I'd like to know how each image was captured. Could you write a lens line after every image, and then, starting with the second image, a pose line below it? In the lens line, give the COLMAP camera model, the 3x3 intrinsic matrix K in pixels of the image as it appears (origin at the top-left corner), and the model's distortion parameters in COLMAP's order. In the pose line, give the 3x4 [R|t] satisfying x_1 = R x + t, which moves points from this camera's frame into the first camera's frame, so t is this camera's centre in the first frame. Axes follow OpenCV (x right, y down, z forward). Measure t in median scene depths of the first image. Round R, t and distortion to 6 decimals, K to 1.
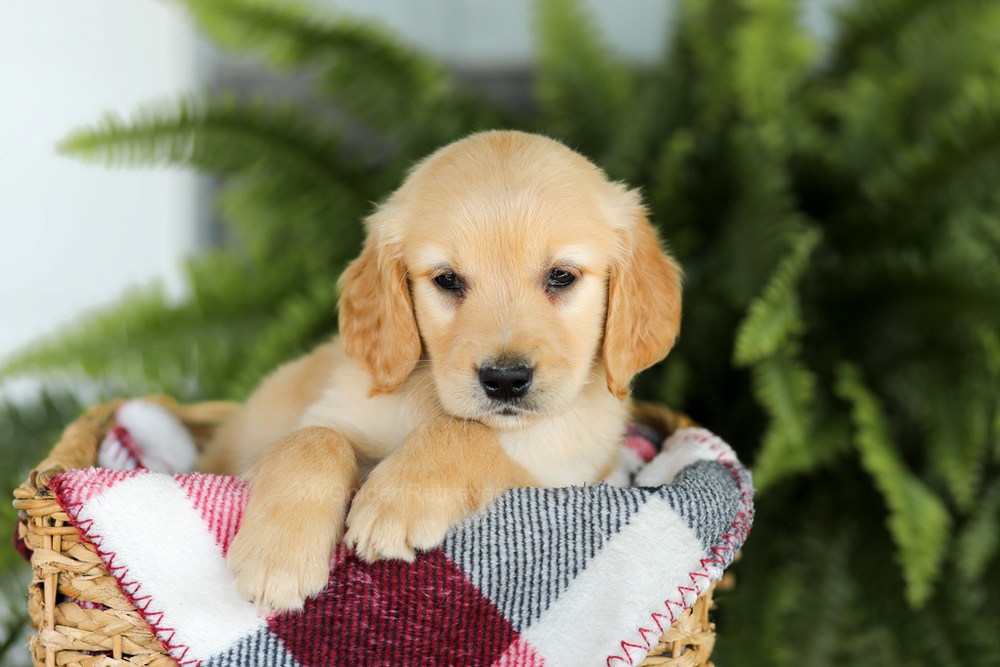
lens RADIAL K [[2685.9, 0, 535.1], [0, 2685.9, 280.1], [0, 0, 1]] dist [0.143066, -1.441242]
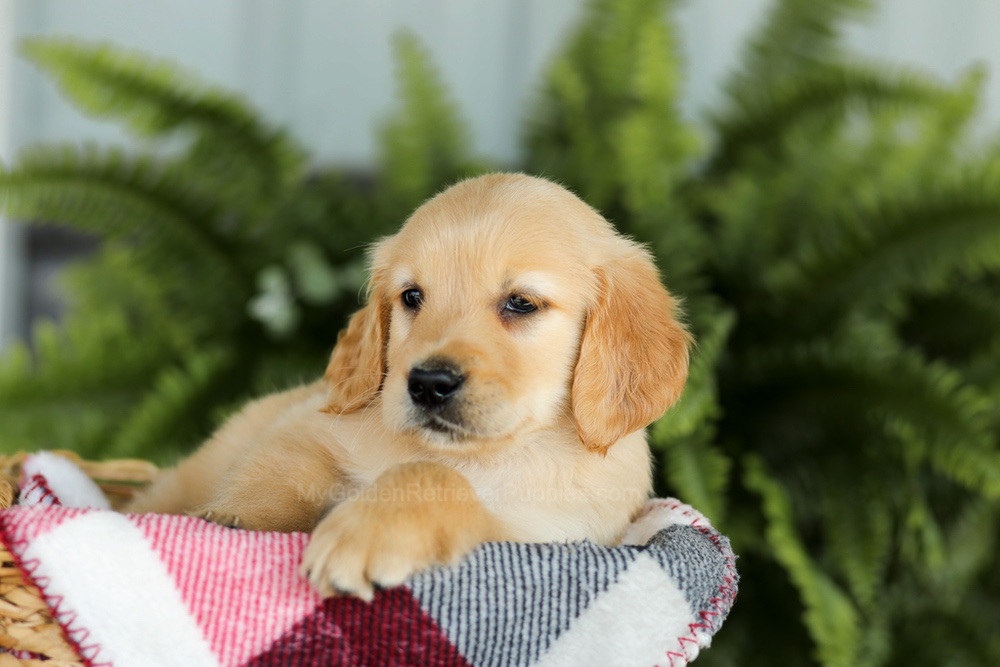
lens RADIAL K [[2685.9, 0, 535.1], [0, 2685.9, 280.1], [0, 0, 1]] dist [0.143066, -1.441242]
pose [[0.993498, 0.044477, 0.104804, -0.096323], [-0.038216, 0.997406, -0.061006, 0.043900], [-0.107246, 0.056604, 0.992620, 0.067565]]
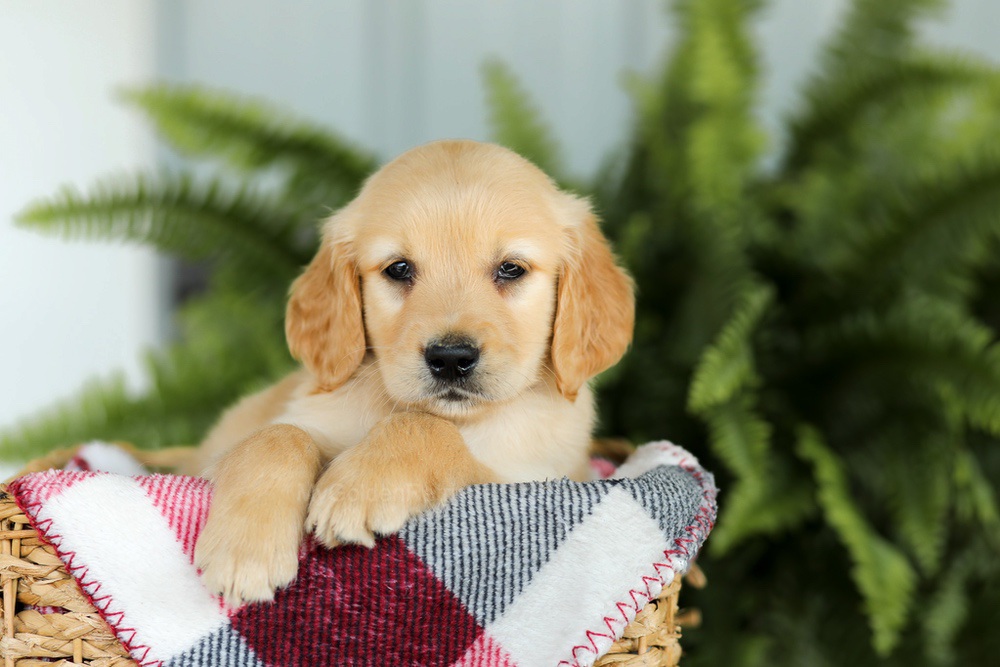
lens RADIAL K [[2685.9, 0, 535.1], [0, 2685.9, 280.1], [0, 0, 1]] dist [0.143066, -1.441242]
pose [[0.999699, -0.019085, 0.015400, 0.000284], [0.020367, 0.995918, -0.087934, 0.091386], [-0.013659, 0.088221, 0.996007, -0.000245]]
